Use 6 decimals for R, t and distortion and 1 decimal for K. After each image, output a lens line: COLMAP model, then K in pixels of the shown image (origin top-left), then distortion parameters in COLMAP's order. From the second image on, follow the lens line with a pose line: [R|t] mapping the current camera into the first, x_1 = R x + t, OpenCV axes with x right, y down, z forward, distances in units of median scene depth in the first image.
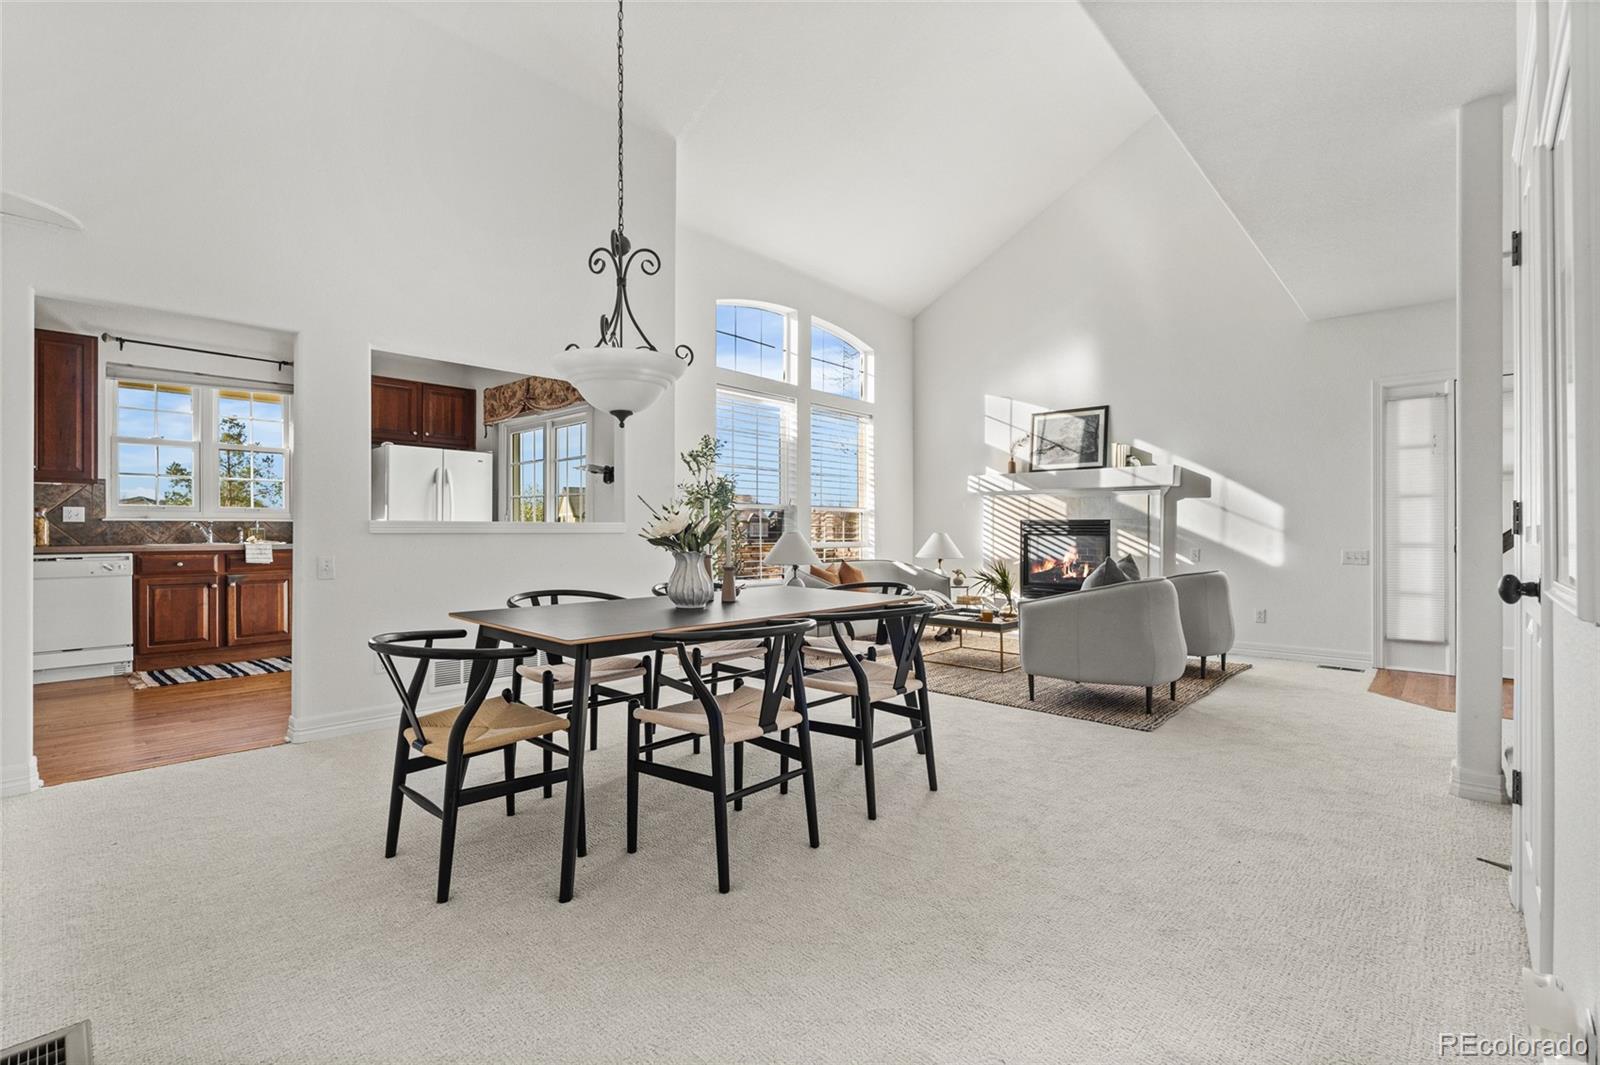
lens RADIAL K [[713.5, 0, 800.0], [0, 713.5, 532.5], [0, 0, 1]] dist [-0.001152, 0.000206]
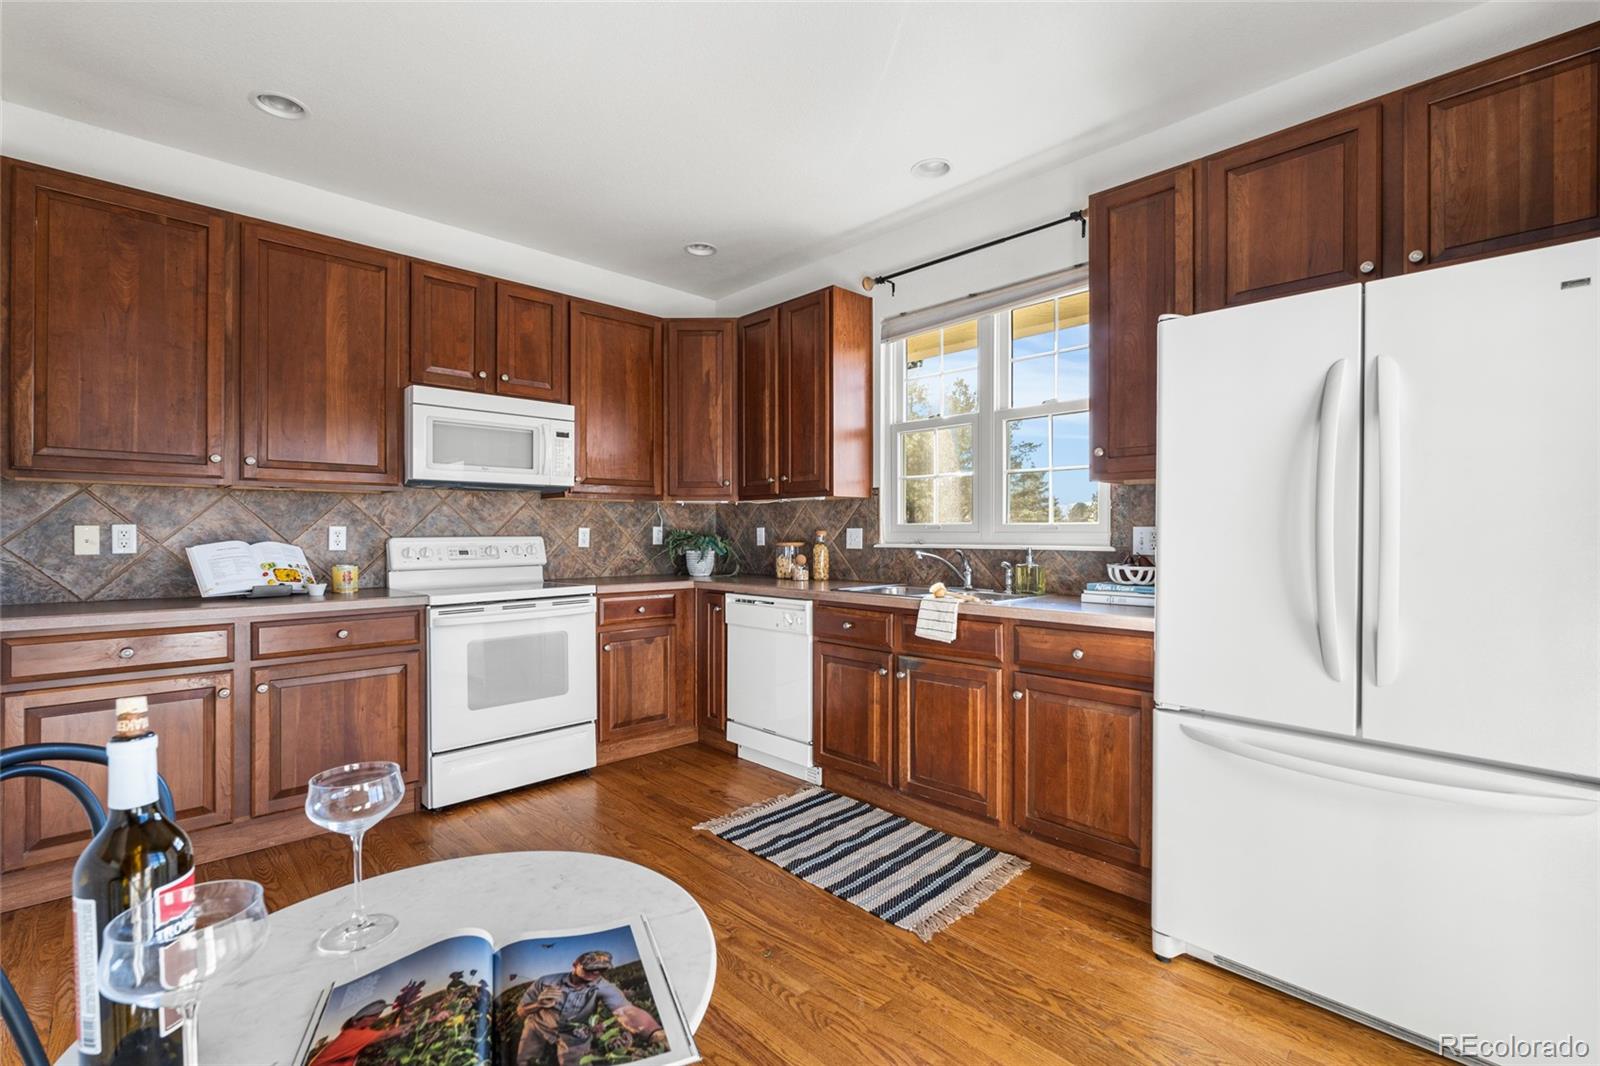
lens RADIAL K [[713.5, 0, 800.0], [0, 713.5, 533.0], [0, 0, 1]] dist [-0.001152, 0.000206]
pose [[-0.053755, 0.000091, -0.998554, -0.275237], [-0.004663, 0.999989, 0.000342, -0.030438], [0.998543, 0.004675, -0.053754, 0.959711]]
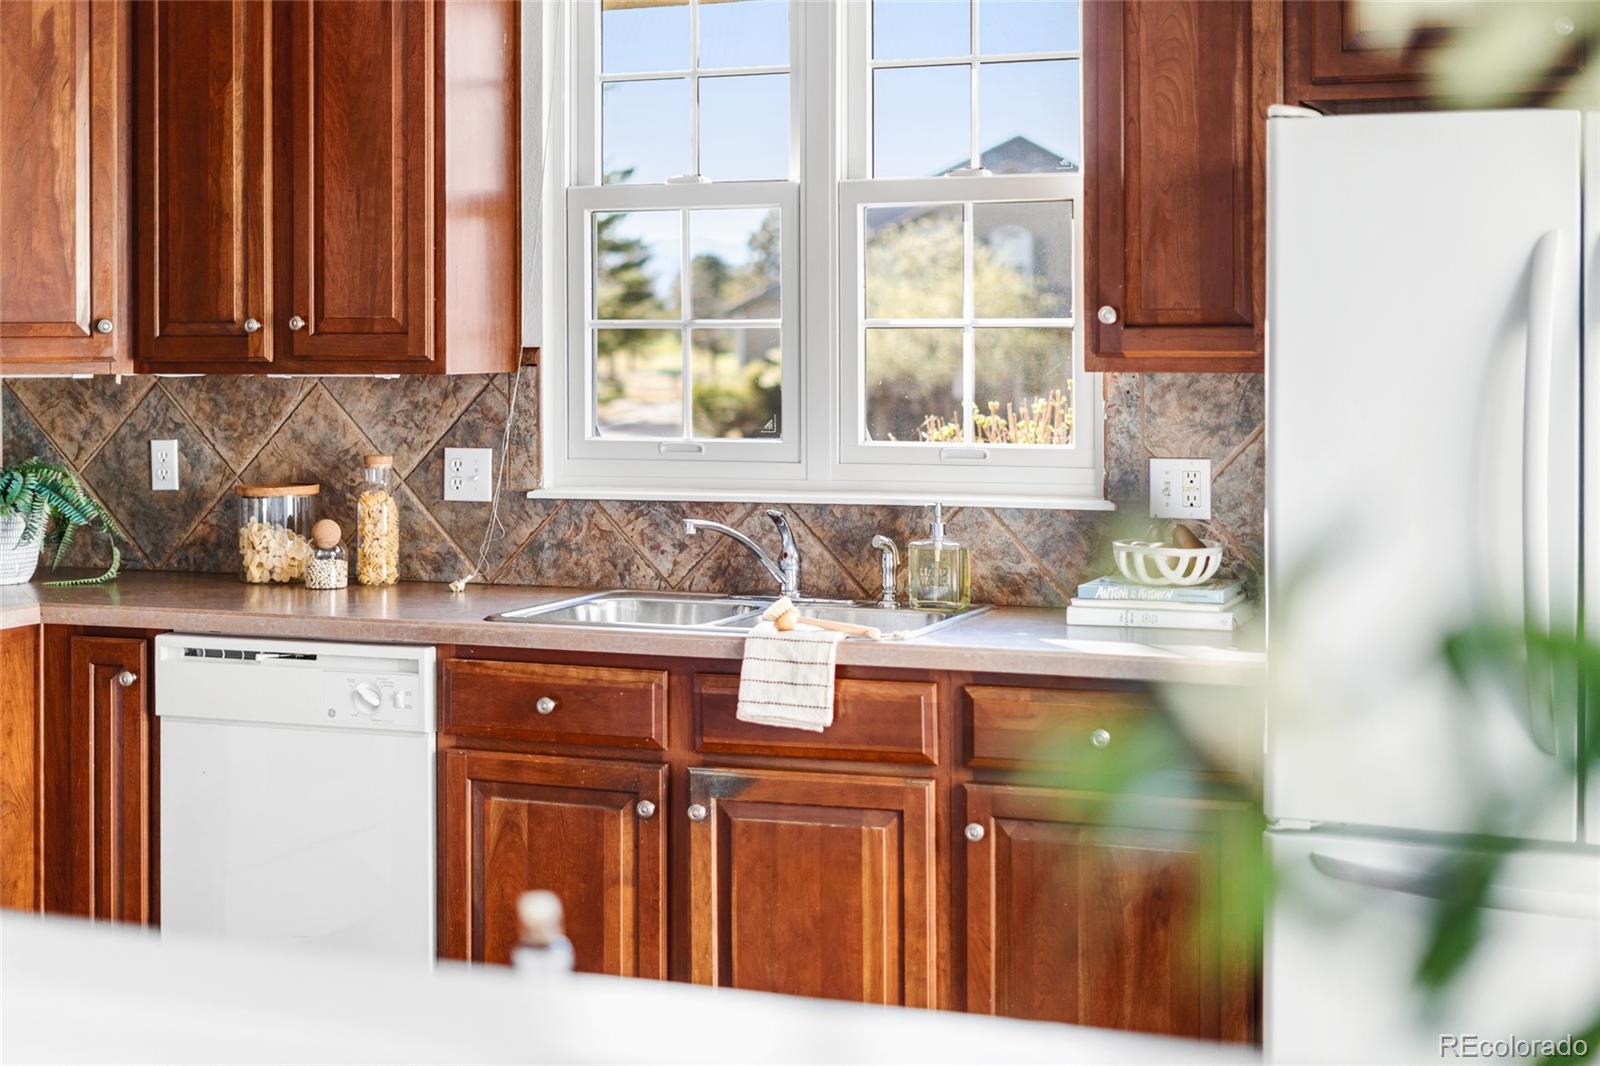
lens RADIAL K [[2377.3, 0, 797.9], [0, 2377.3, 322.9], [0, 0, 1]] dist [0.000376, 0.008399]
pose [[0.354552, -0.008026, -0.935002, -0.078139], [0.000190, 0.999964, -0.008511, -0.076331], [0.935036, 0.002840, 0.354541, 0.766265]]
